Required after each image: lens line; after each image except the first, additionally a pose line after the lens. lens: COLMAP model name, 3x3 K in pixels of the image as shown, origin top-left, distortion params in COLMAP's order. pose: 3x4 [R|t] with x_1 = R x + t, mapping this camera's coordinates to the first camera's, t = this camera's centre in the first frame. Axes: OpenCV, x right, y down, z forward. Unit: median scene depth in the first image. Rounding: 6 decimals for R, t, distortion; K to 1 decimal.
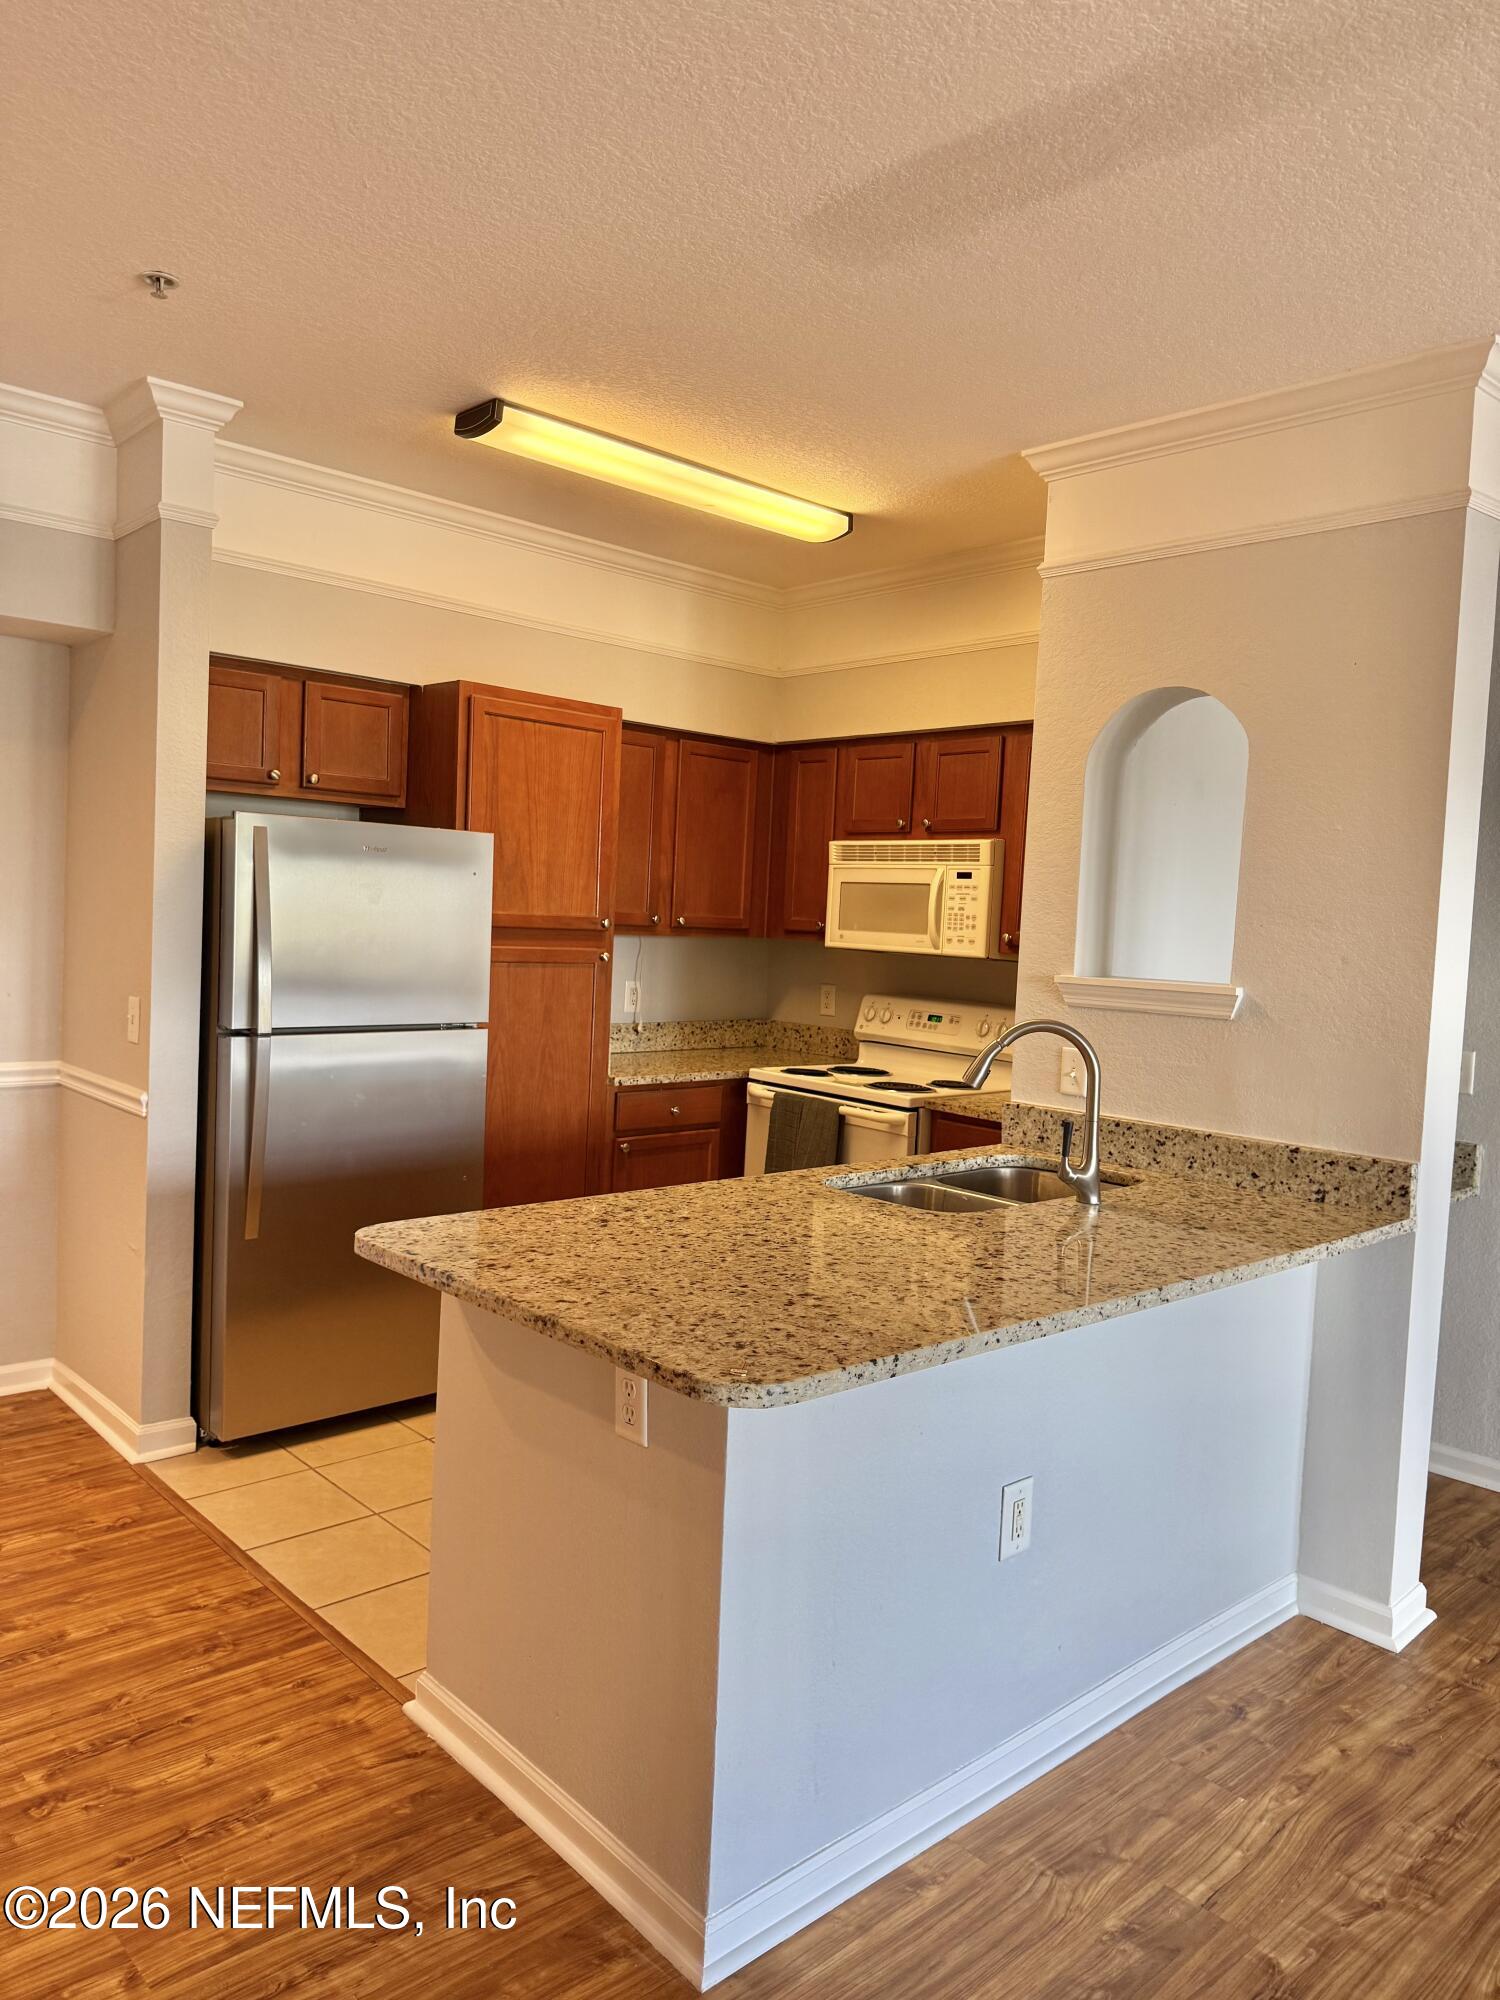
lens RADIAL K [[1417.2, 0, 746.2], [0, 1417.2, 990.5], [0, 0, 1]] dist [0.036608, -0.003744]
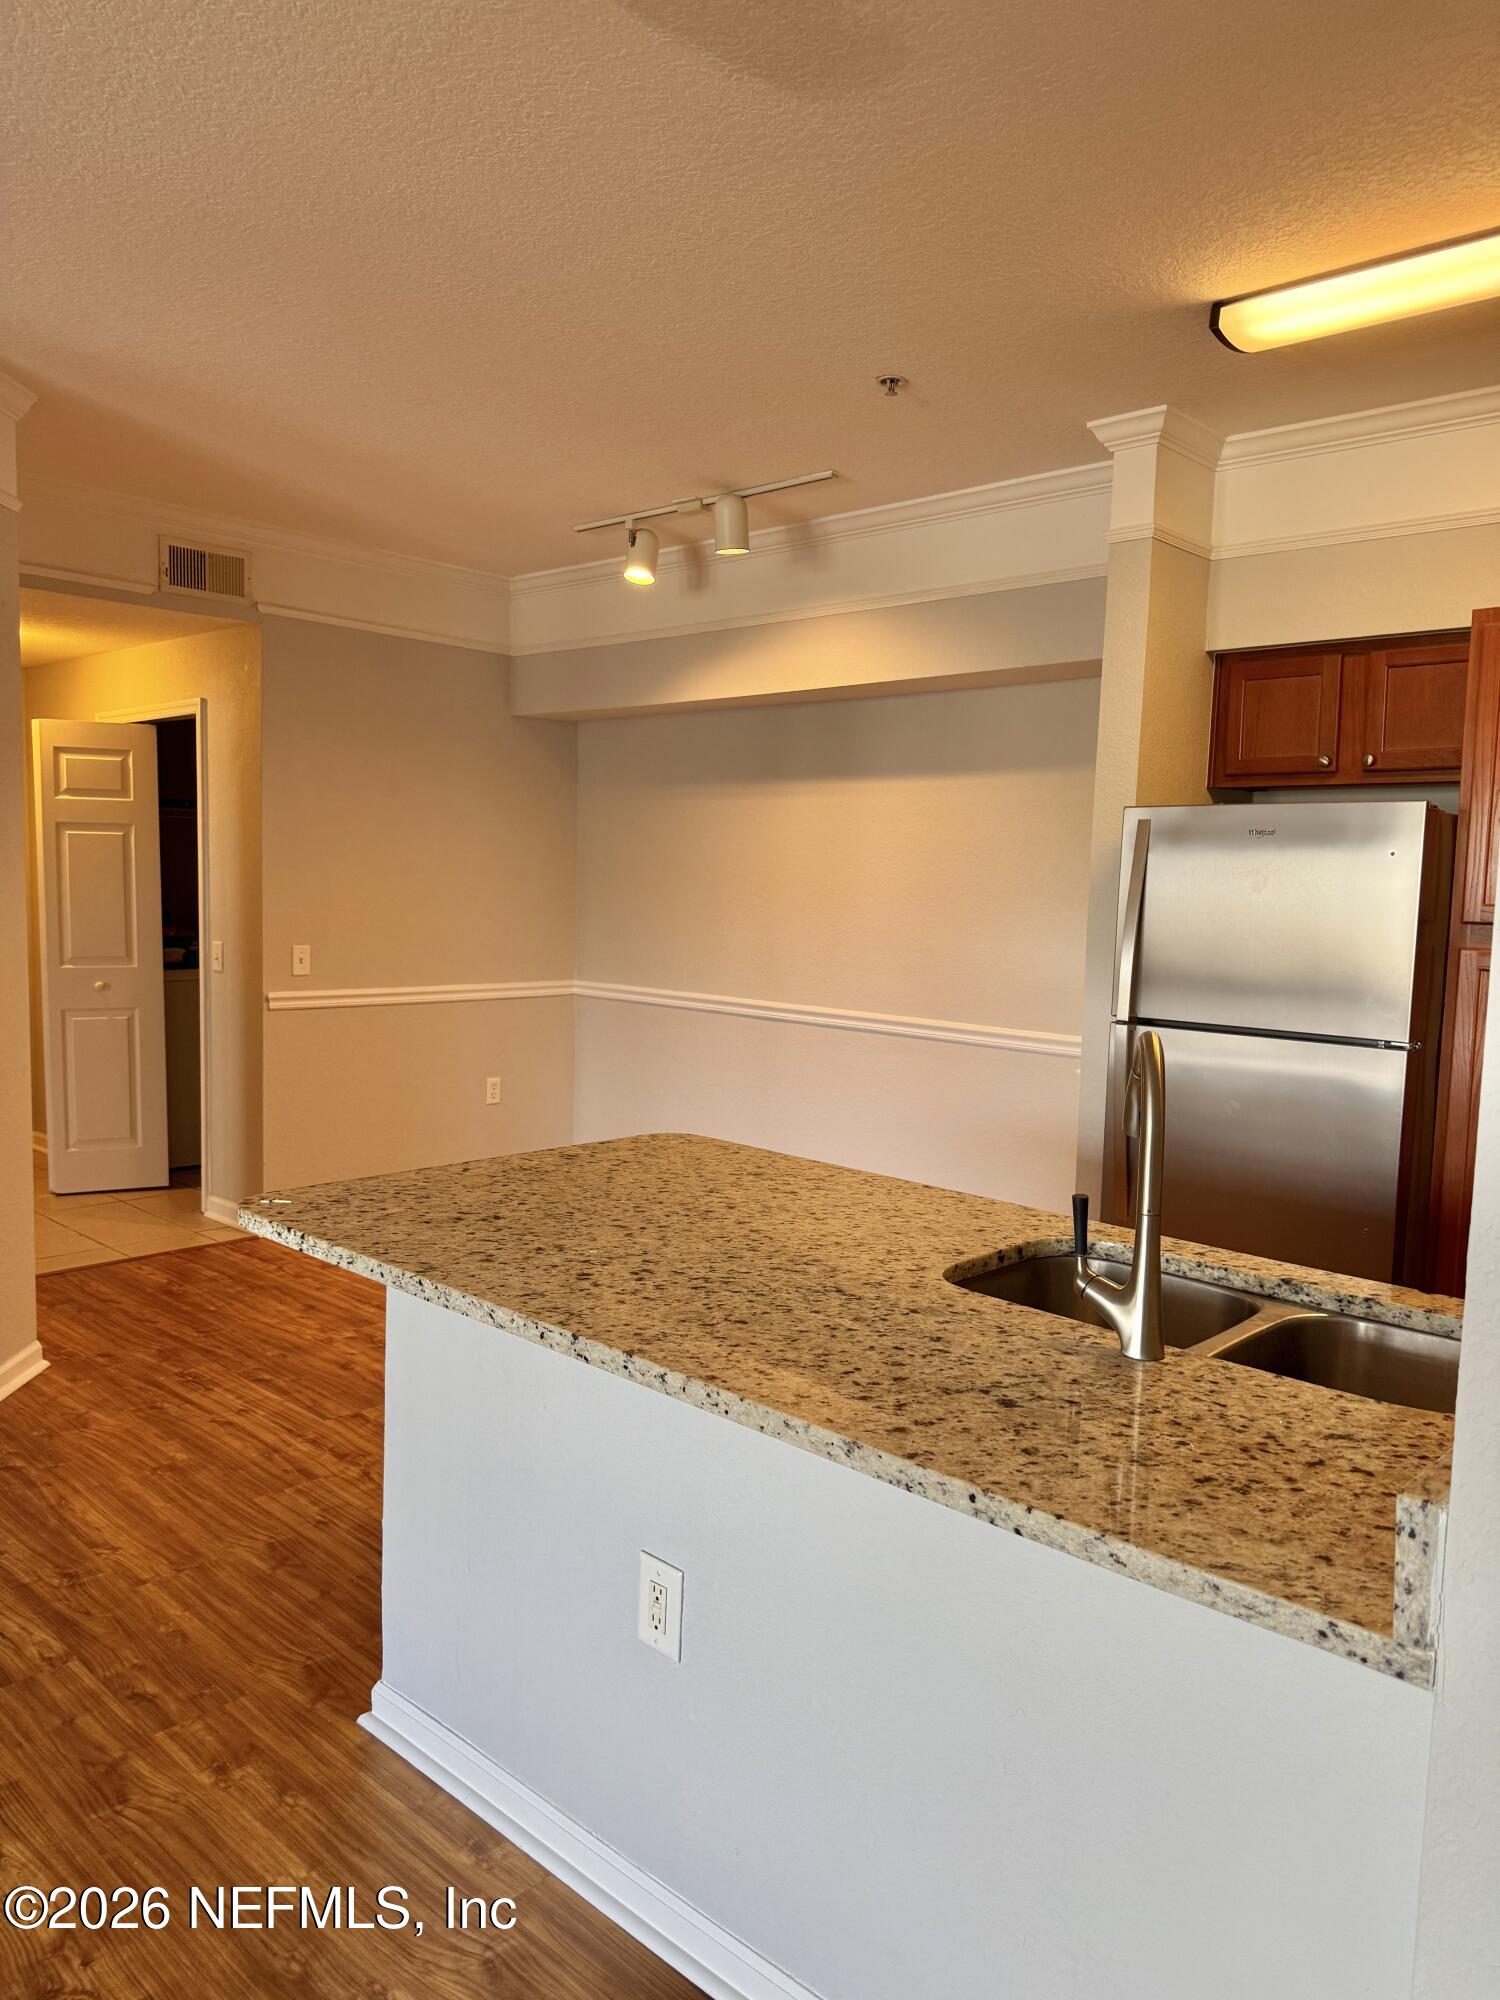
lens RADIAL K [[1417.2, 0, 746.4], [0, 1417.2, 1009.9], [0, 0, 1]] dist [0.036608, -0.003744]
pose [[0.080669, 0.049695, -0.995501, 1.006837], [-0.081204, 0.995764, 0.043128, -0.000644], [0.993428, 0.077359, 0.084362, 0.988881]]
